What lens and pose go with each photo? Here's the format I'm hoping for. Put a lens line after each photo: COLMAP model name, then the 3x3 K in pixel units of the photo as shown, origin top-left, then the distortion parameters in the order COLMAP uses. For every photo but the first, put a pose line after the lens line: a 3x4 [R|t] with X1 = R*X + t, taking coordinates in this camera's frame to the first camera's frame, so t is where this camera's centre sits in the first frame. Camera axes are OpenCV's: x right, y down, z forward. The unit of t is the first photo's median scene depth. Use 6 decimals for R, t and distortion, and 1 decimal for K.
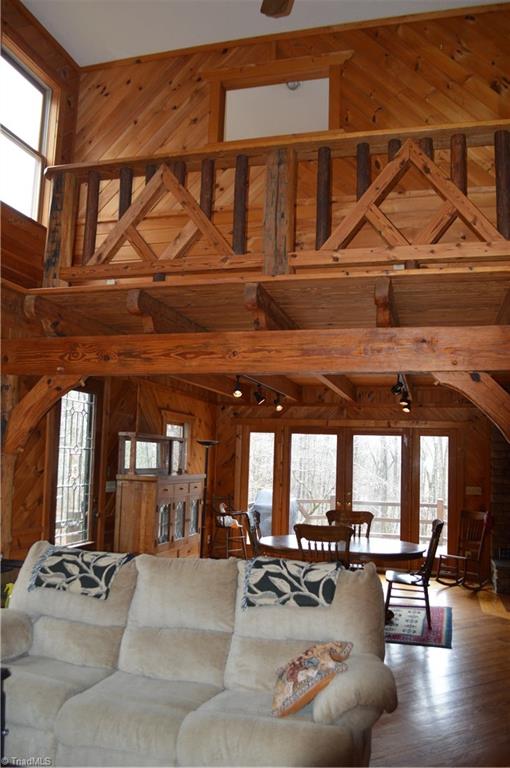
lens RADIAL K [[611.8, 0, 251.8], [0, 611.8, 385.3], [0, 0, 1]] dist [-0.076583, 0.004276]
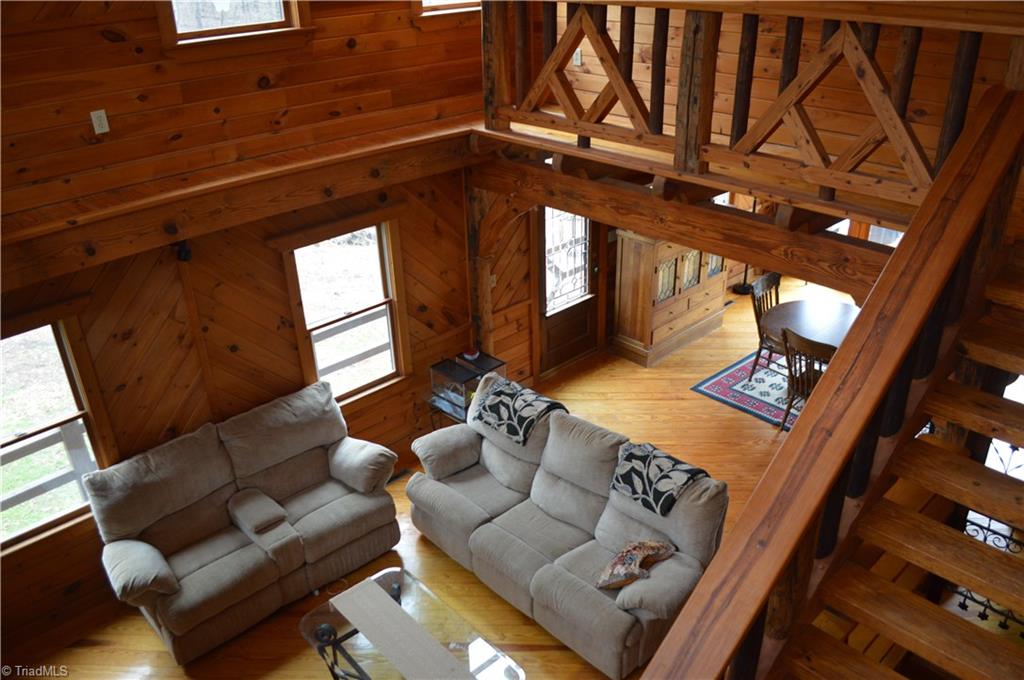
lens RADIAL K [[815.7, 0, 509.0], [0, 815.7, 342.3], [0, 0, 1]] dist [-0.076583, 0.004276]
pose [[0.864306, 0.178372, -0.470274, 0.370547], [0.104000, 0.851416, 0.514076, -0.531306], [0.492096, -0.493228, 0.717334, -0.102532]]
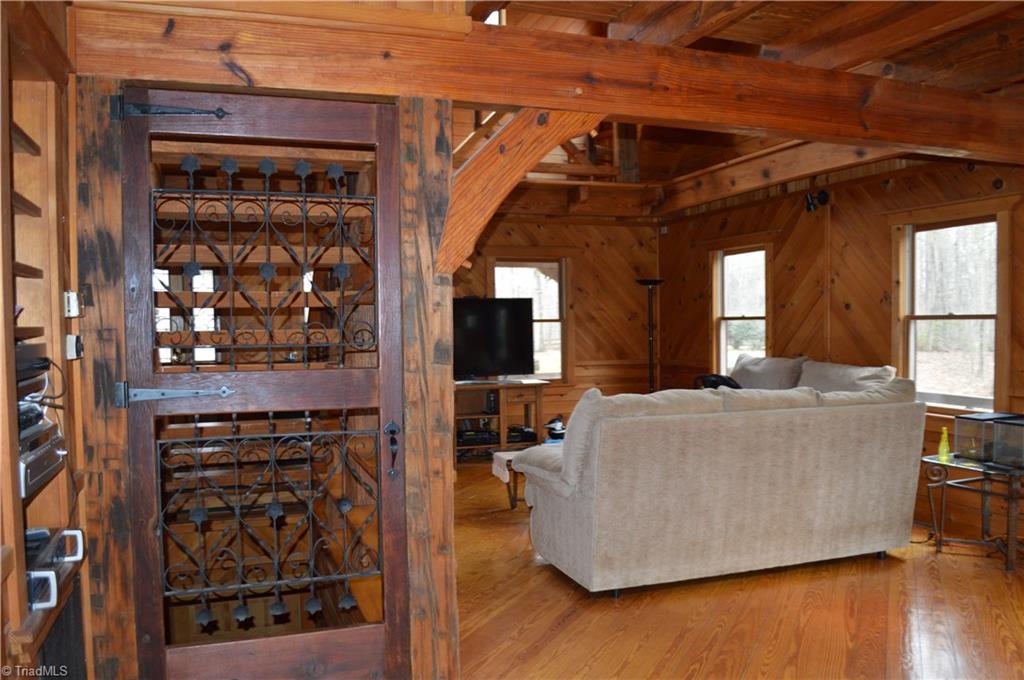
lens RADIAL K [[815.7, 0, 513.2], [0, 815.7, 340.9], [0, 0, 1]] dist [-0.076583, 0.004276]
pose [[-0.804298, -0.006132, -0.594194, 1.236624], [0.046636, 0.996211, -0.073406, 1.256943], [0.592393, -0.086751, -0.800965, 3.415358]]
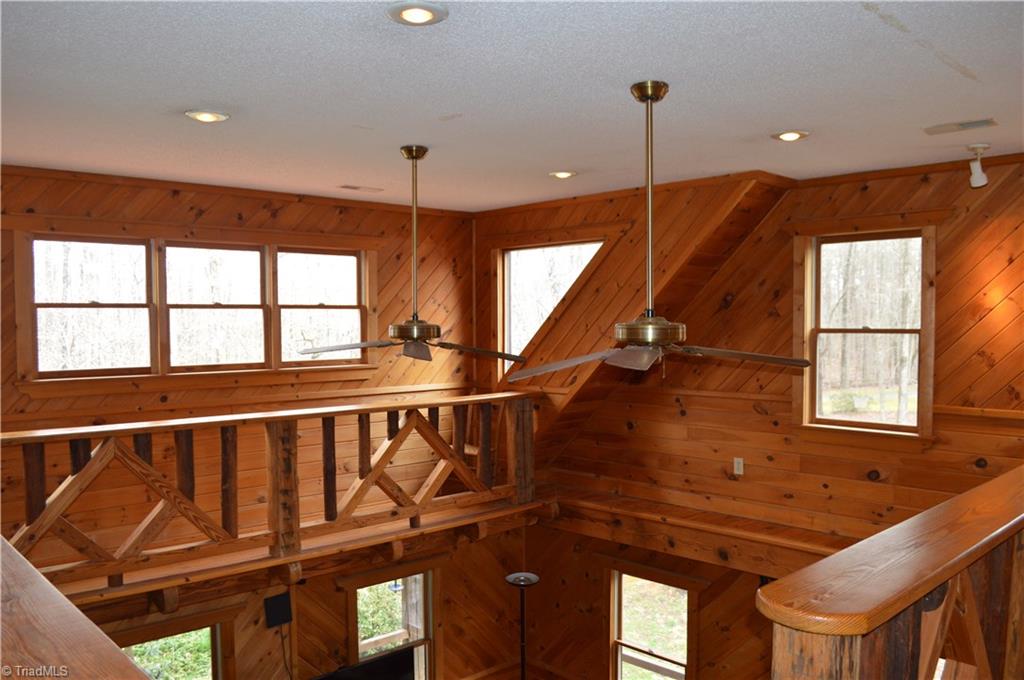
lens RADIAL K [[815.7, 0, 507.7], [0, 815.7, 341.1], [0, 0, 1]] dist [-0.076583, 0.004276]
pose [[-0.501693, -0.005544, -0.865028, 1.398374], [0.076029, 0.995827, -0.050477, -0.406237], [0.861698, -0.091091, -0.499178, 2.232872]]
